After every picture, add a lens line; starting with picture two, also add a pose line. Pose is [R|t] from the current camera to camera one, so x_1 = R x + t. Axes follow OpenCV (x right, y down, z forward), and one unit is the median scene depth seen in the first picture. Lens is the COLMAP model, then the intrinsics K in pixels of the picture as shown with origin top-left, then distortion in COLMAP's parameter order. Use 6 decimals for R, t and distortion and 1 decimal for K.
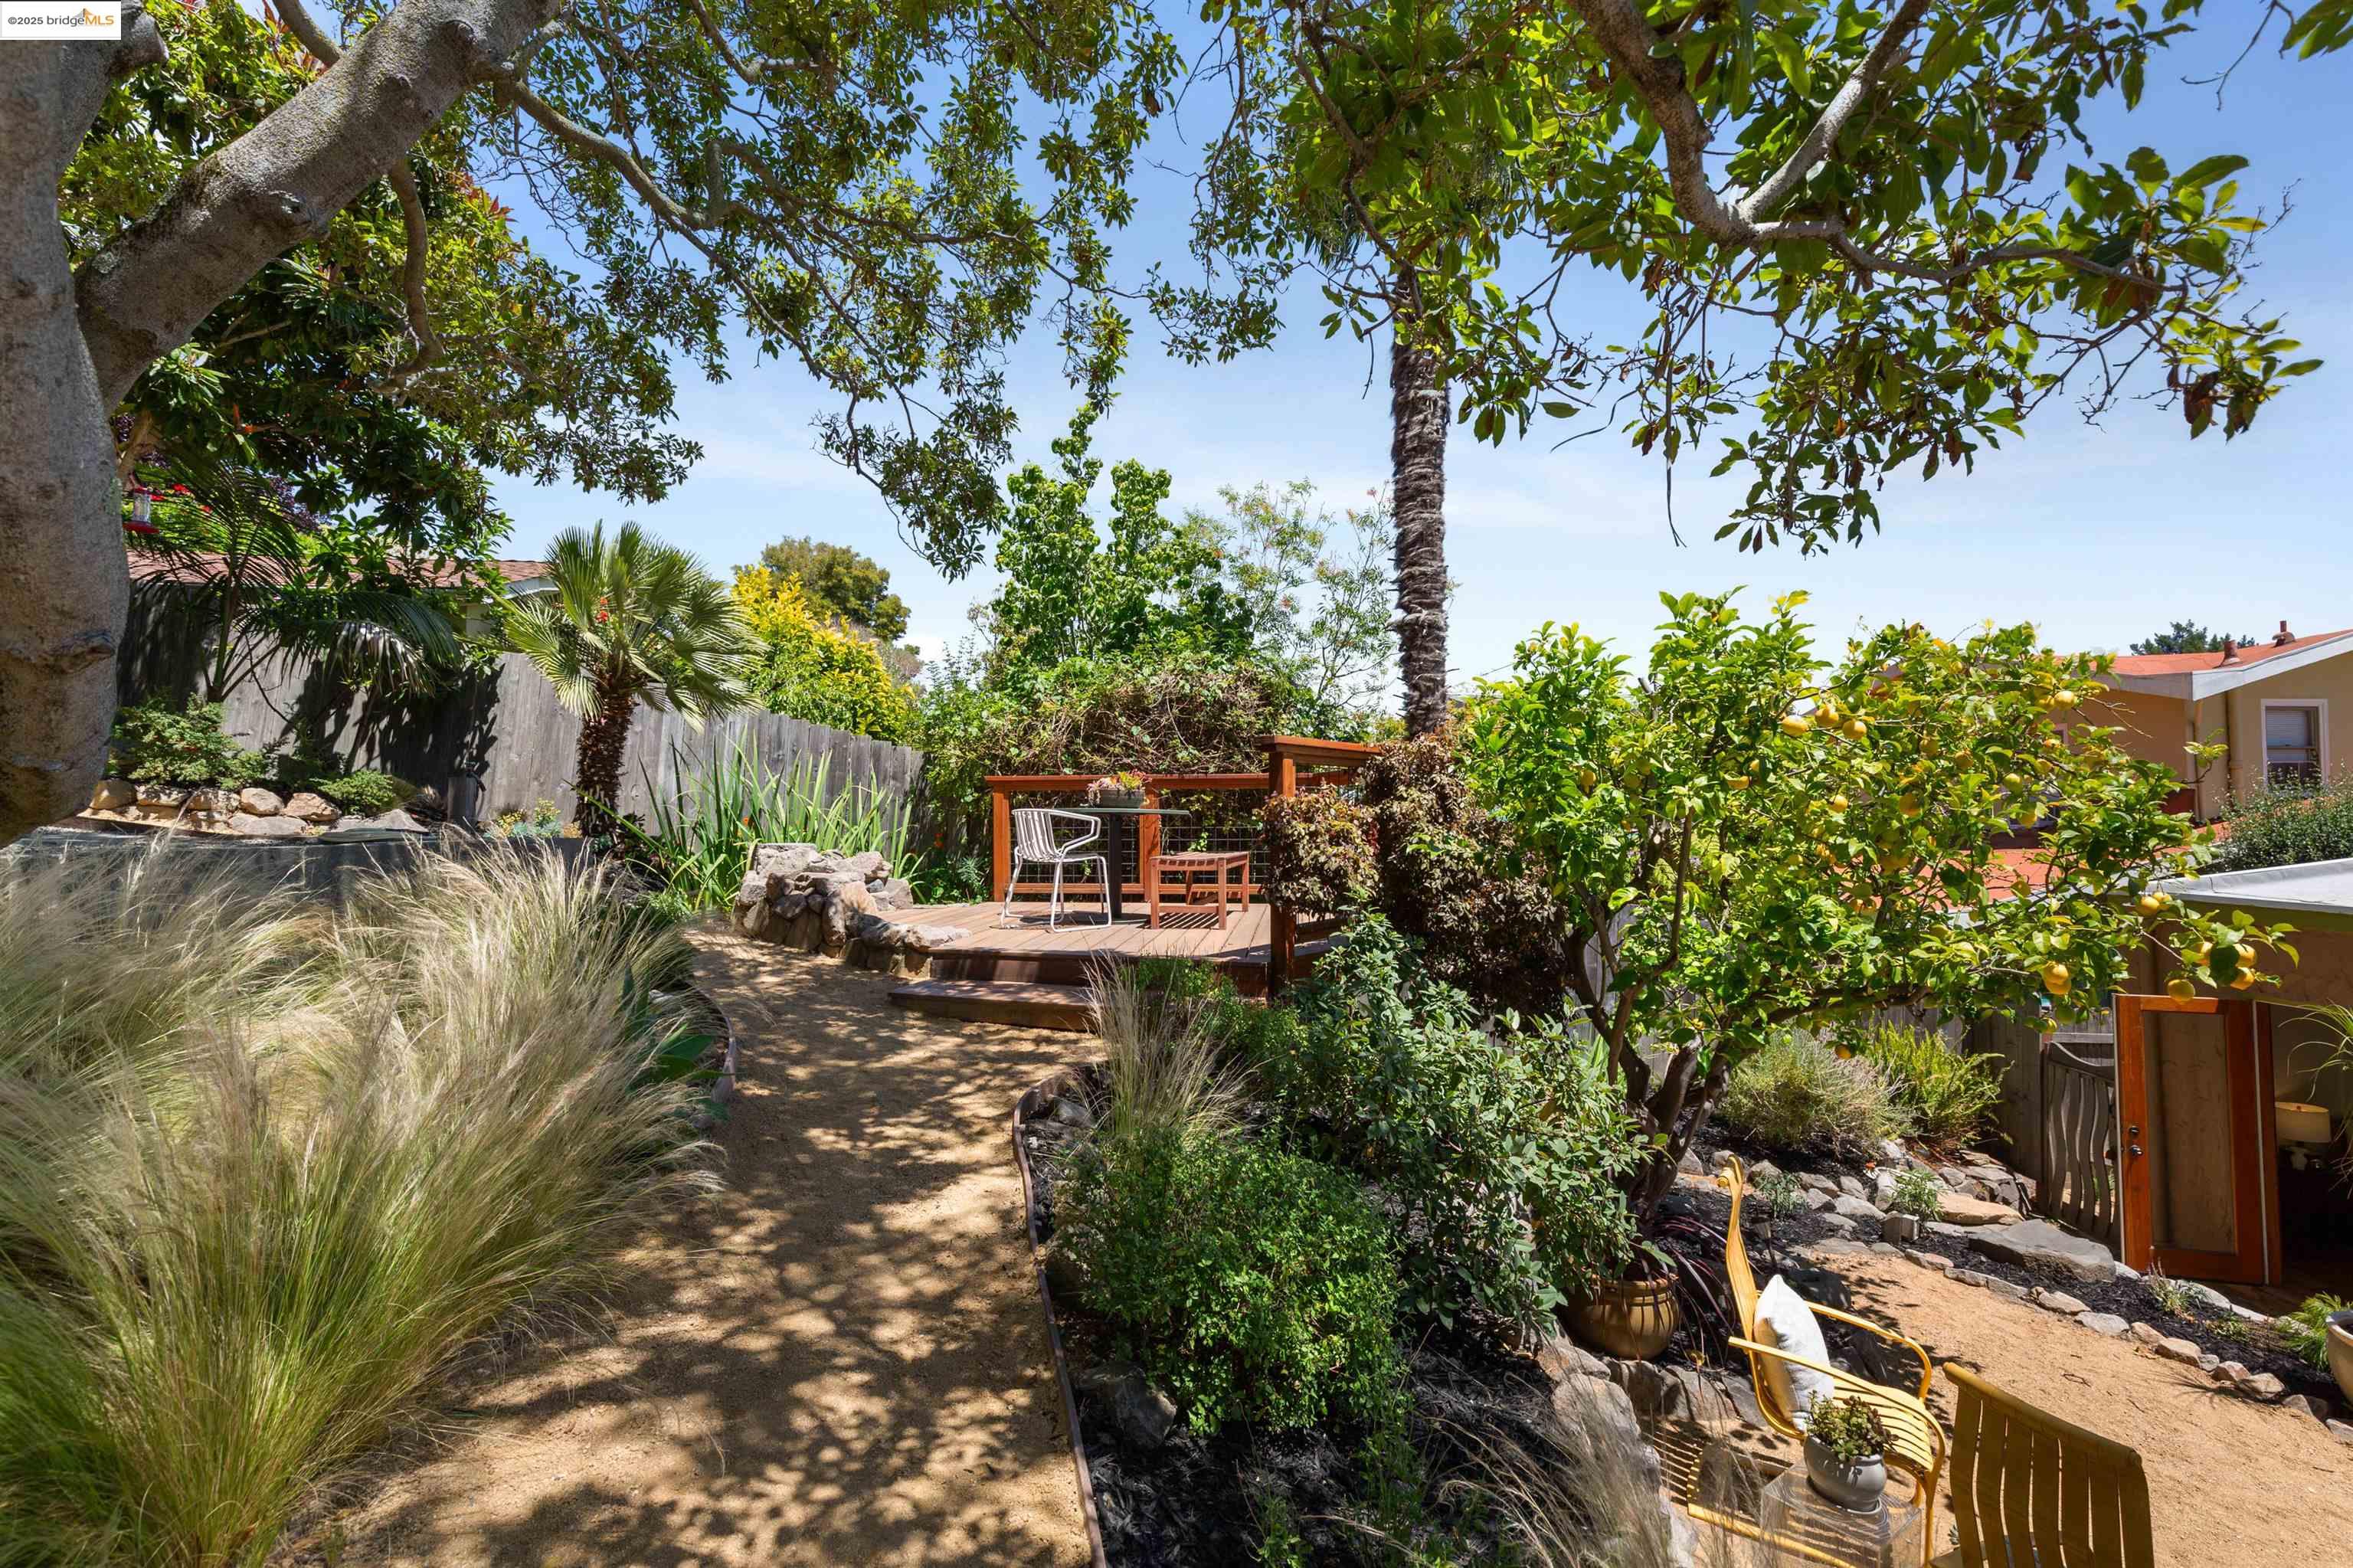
lens RADIAL K [[1096.4, 0, 1184.5], [0, 1096.4, 774.7], [0, 0, 1]] dist [0.003526, -0.000037]
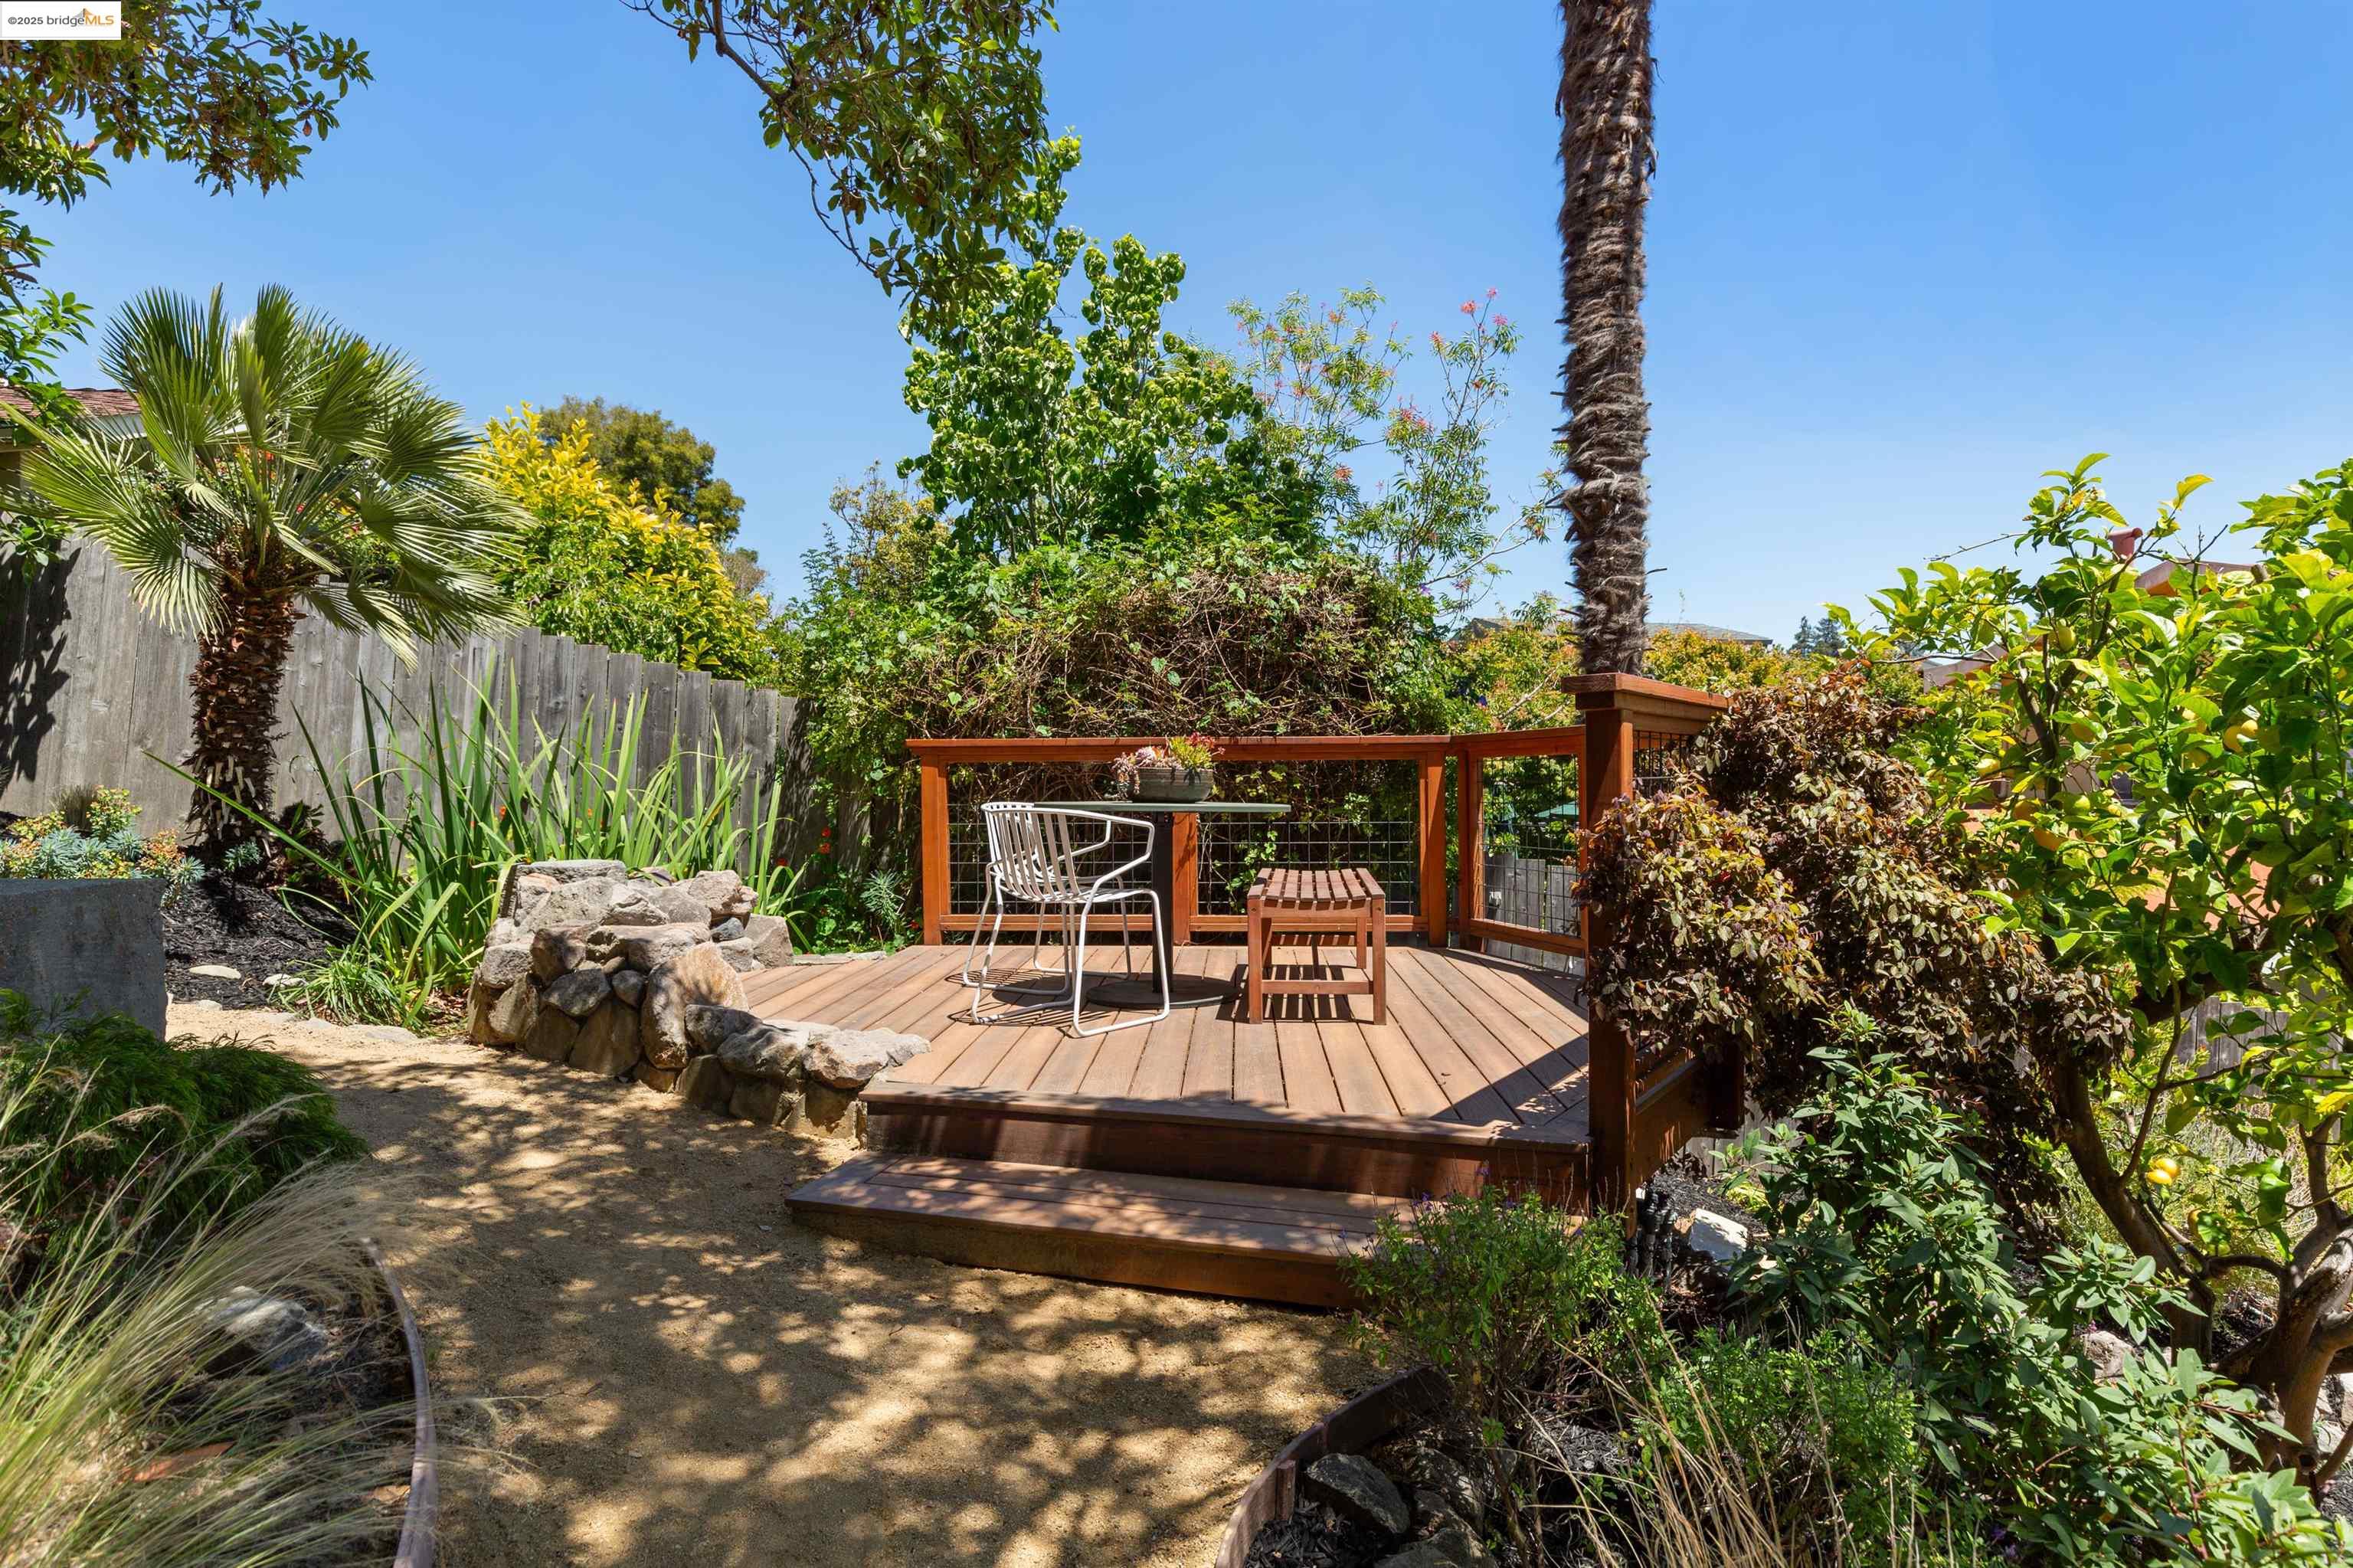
lens RADIAL K [[1360.8, 0, 1188.4], [0, 1360.8, 772.9], [0, 0, 1]] dist [0.001859, -0.000545]
pose [[0.997240, -0.002615, 0.074202, -0.083388], [-0.000192, 0.999285, 0.037803, -0.008632], [-0.074248, -0.037713, 0.996526, 0.239166]]
